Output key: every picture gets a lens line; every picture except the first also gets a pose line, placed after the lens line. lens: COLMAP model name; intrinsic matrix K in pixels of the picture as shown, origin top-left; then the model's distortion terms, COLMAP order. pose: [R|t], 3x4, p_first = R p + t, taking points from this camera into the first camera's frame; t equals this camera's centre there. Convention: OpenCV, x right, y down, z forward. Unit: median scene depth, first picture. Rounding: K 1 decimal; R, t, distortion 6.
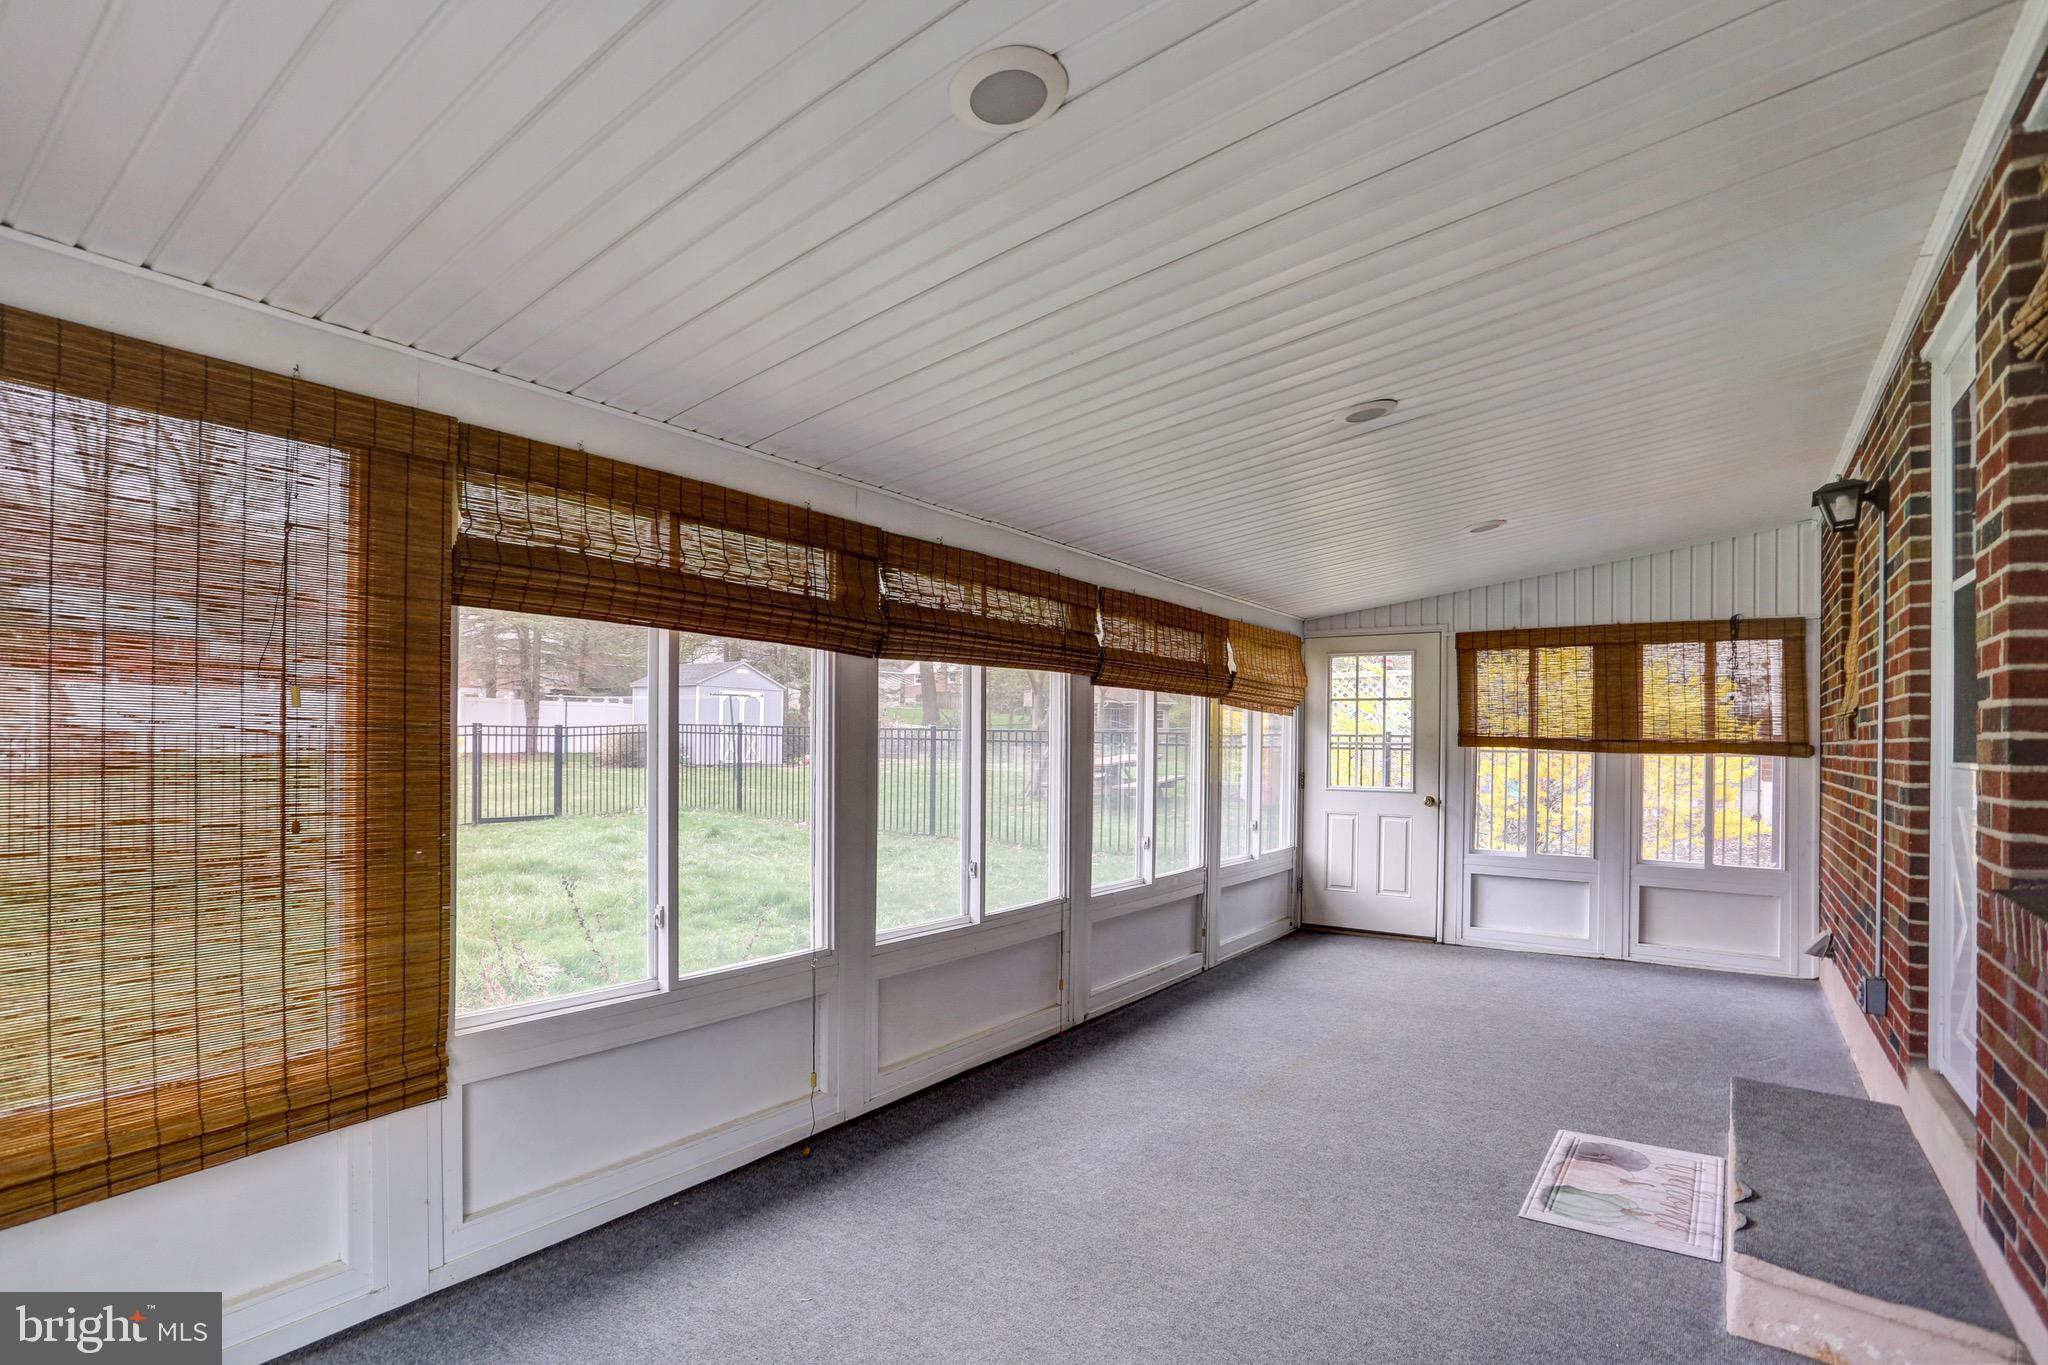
lens RADIAL K [[1037.0, 0, 1021.3], [0, 1037.0, 747.4], [0, 0, 1]] dist [-0.054096, 0.021766]
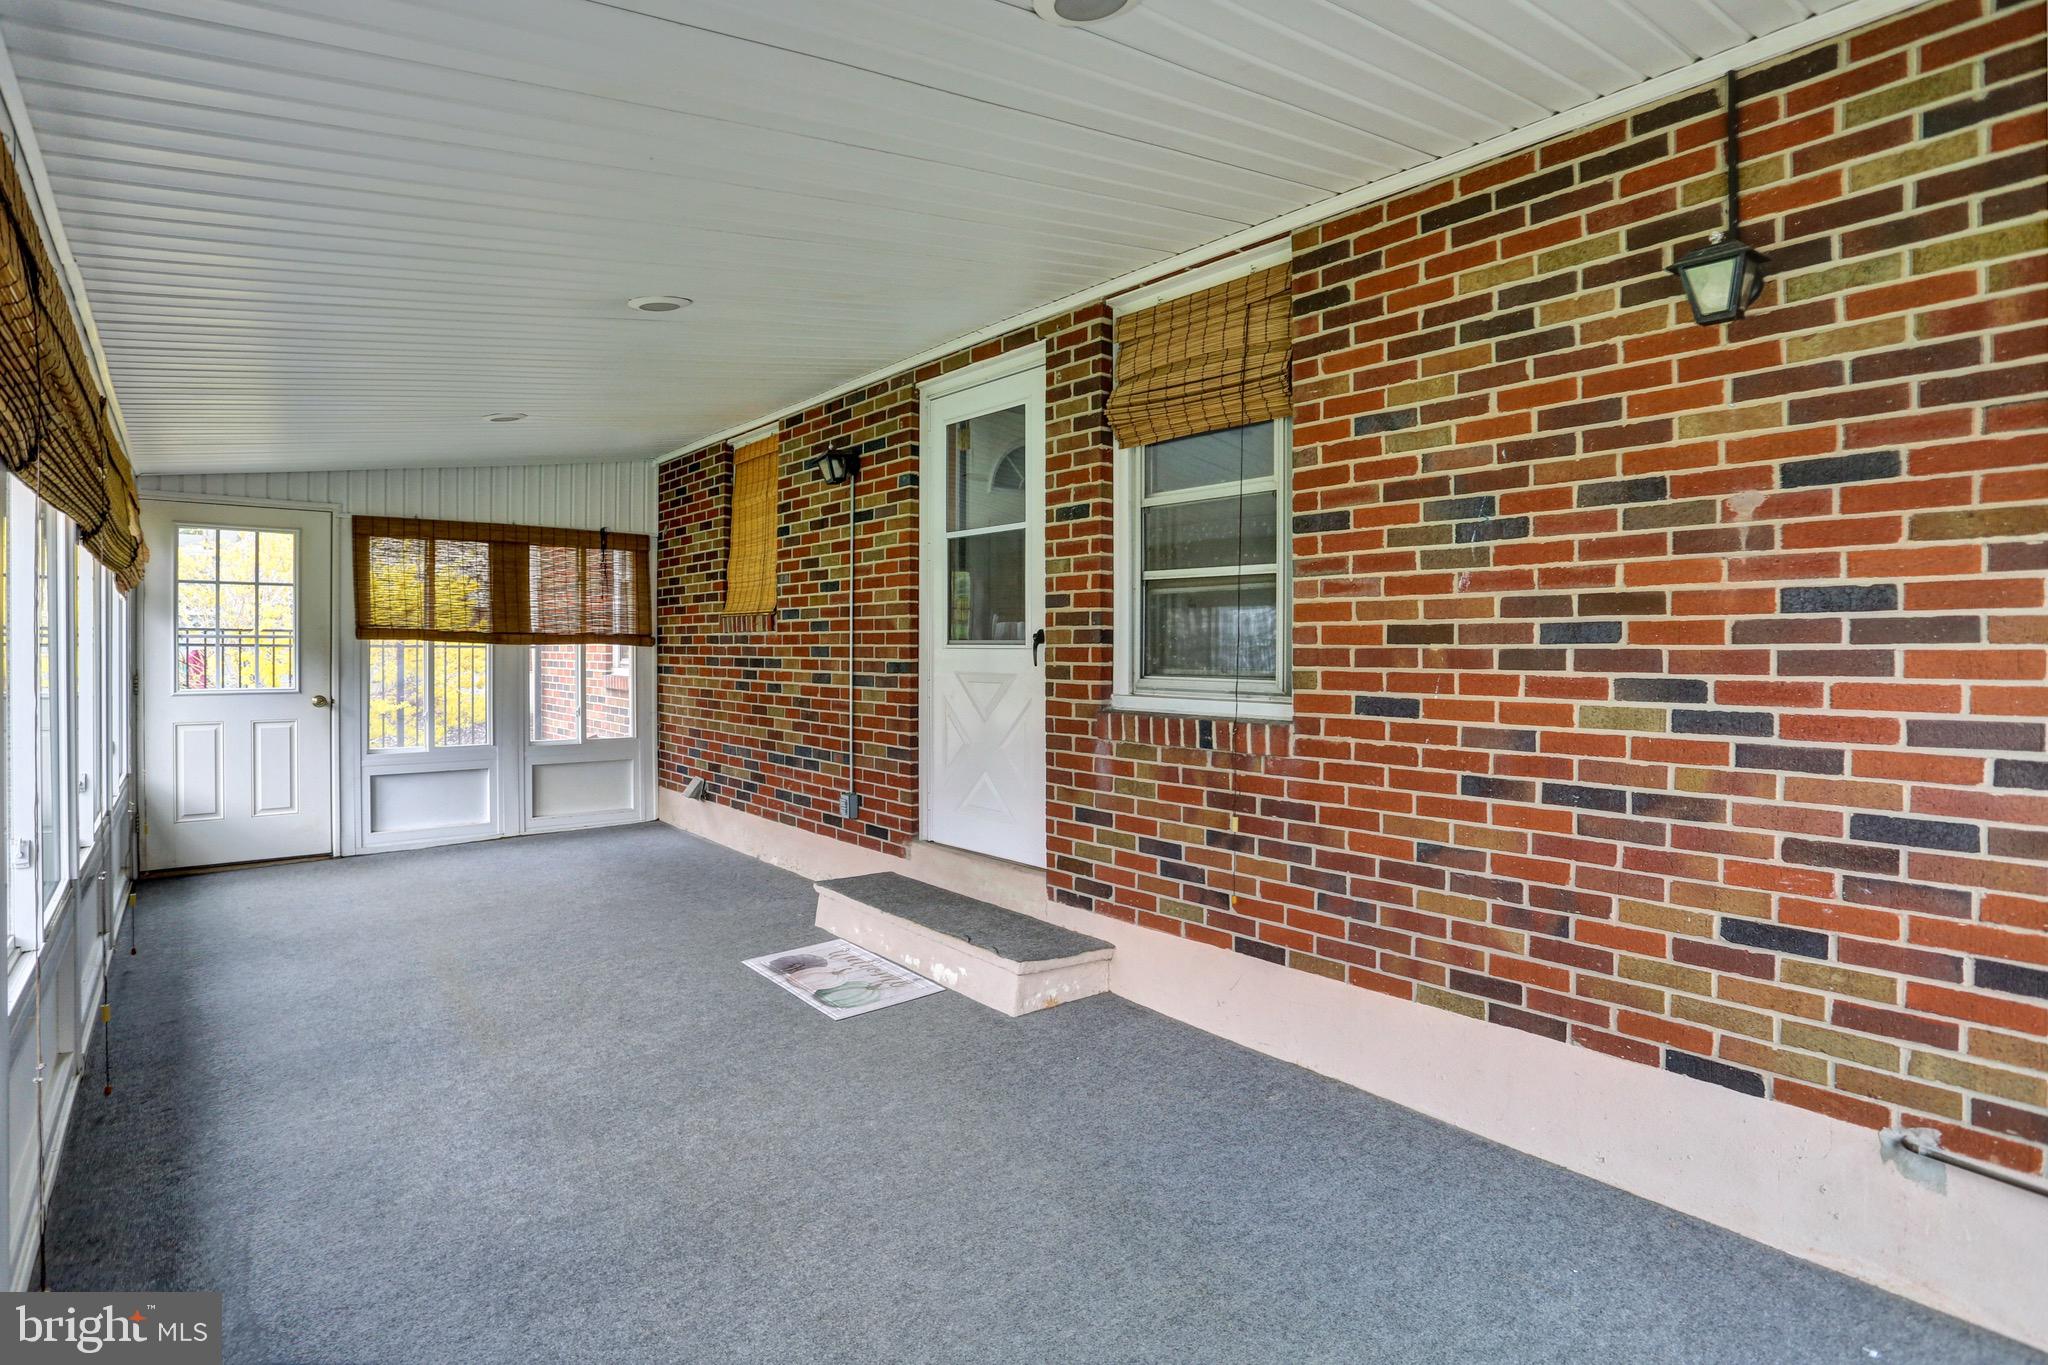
lens RADIAL K [[986.7, 0, 1022.1], [0, 986.7, 638.6], [0, 0, 1]] dist [-0.031655, 0.000052]
pose [[0.270291, -0.005585, 0.962762, -0.262581], [0.004086, 0.999981, 0.004653, -0.003115], [-0.962770, 0.002676, 0.270309, 0.202595]]
